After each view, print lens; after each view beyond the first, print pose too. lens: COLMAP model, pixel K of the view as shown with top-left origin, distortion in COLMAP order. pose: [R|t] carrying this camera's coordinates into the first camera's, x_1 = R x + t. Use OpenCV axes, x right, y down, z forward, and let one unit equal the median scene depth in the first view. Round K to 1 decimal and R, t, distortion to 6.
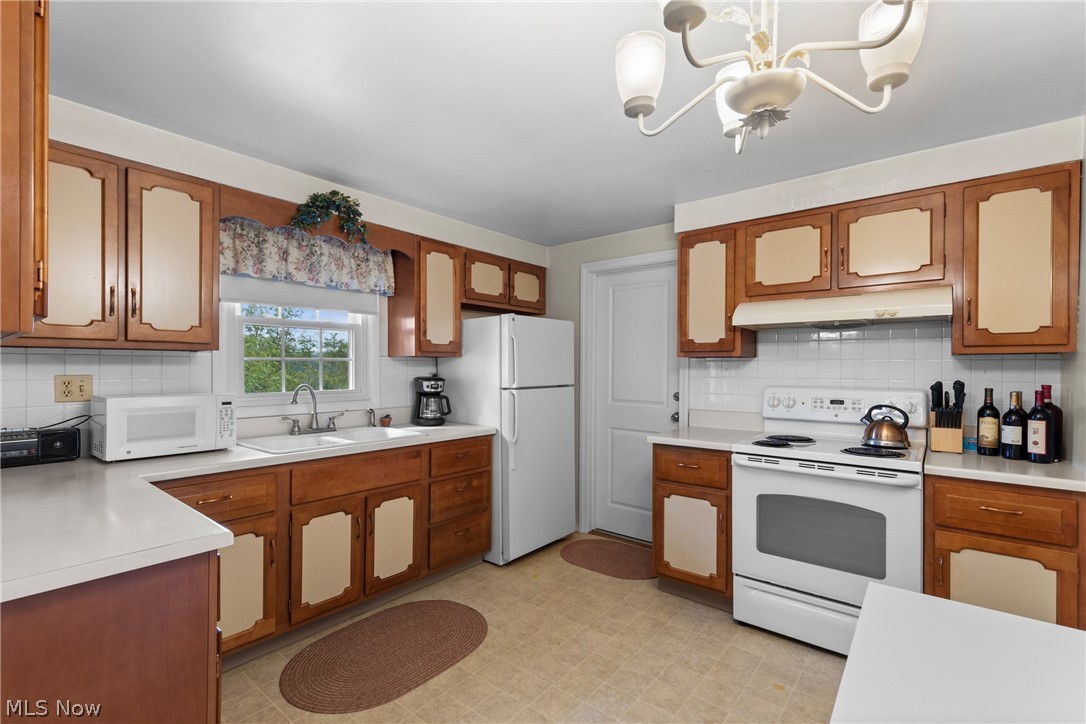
lens RADIAL K [[488.8, 0, 544.9], [0, 488.8, 367.9], [0, 0, 1]] dist [0.003034, 0.001376]
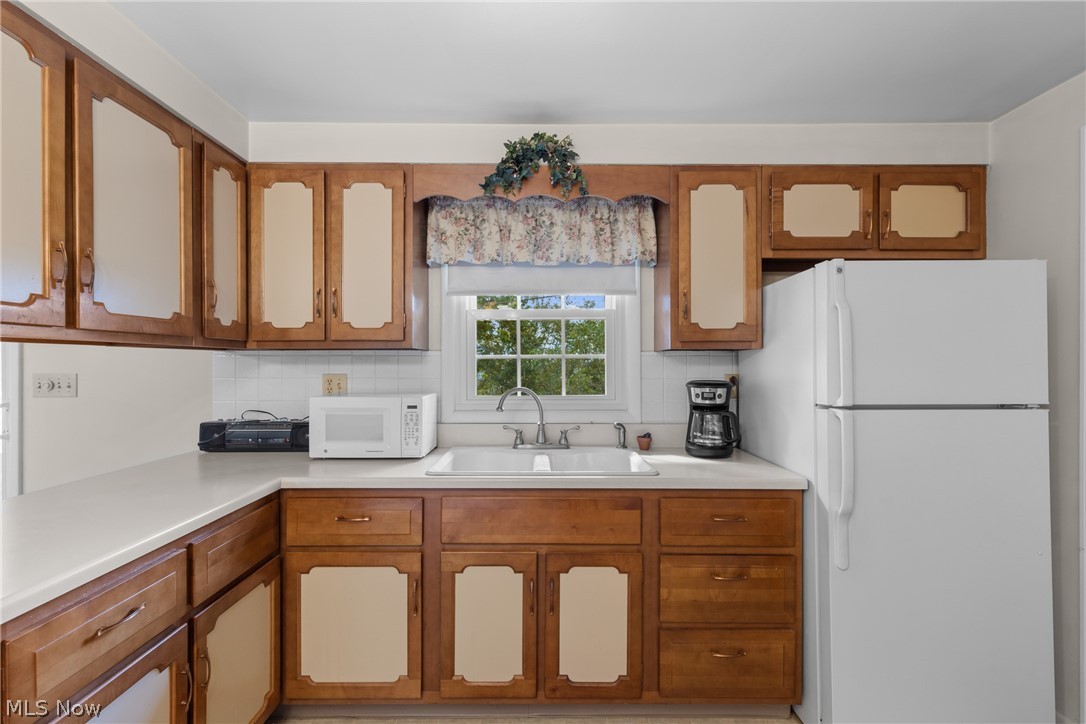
lens RADIAL K [[488.8, 0, 543.1], [0, 488.8, 365.0], [0, 0, 1]] dist [0.003034, 0.001376]
pose [[0.632230, -0.007285, -0.774747, 0.150522], [0.000876, 0.999962, -0.008688, 0.003137], [0.774780, 0.004814, 0.632212, 0.497883]]
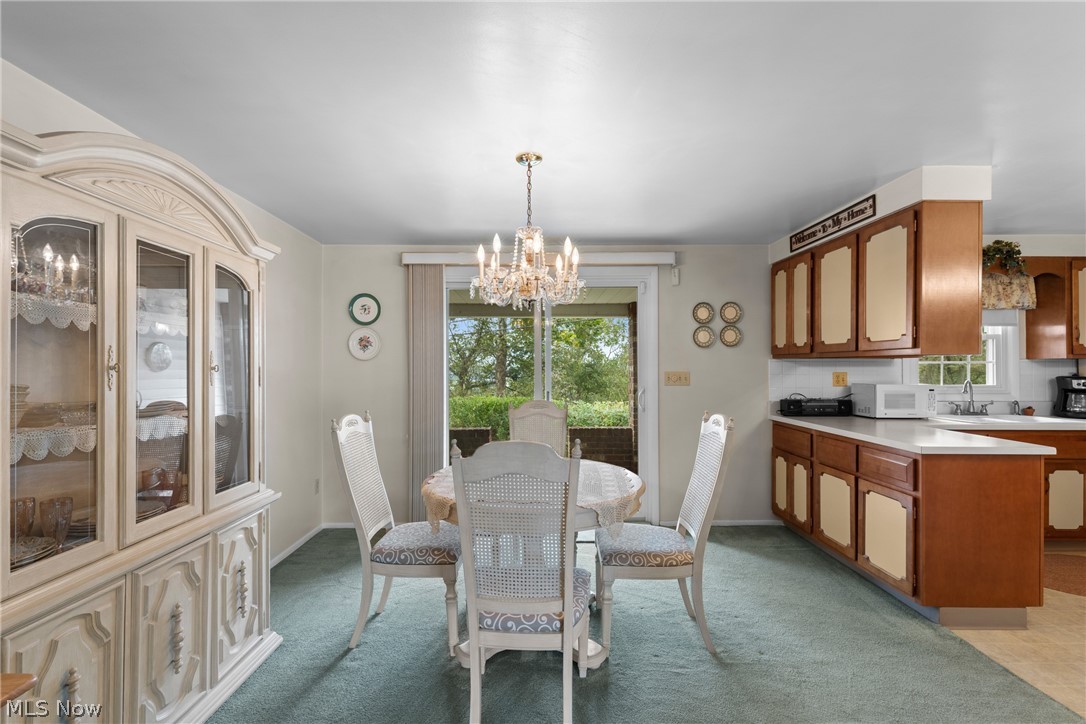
lens RADIAL K [[488.8, 0, 534.2], [0, 488.8, 365.3], [0, 0, 1]] dist [0.003034, 0.001376]
pose [[0.636959, -0.005391, -0.770879, -0.186808], [0.000977, 0.999980, -0.006186, -0.001288], [0.770897, 0.003187, 0.636951, -0.847726]]
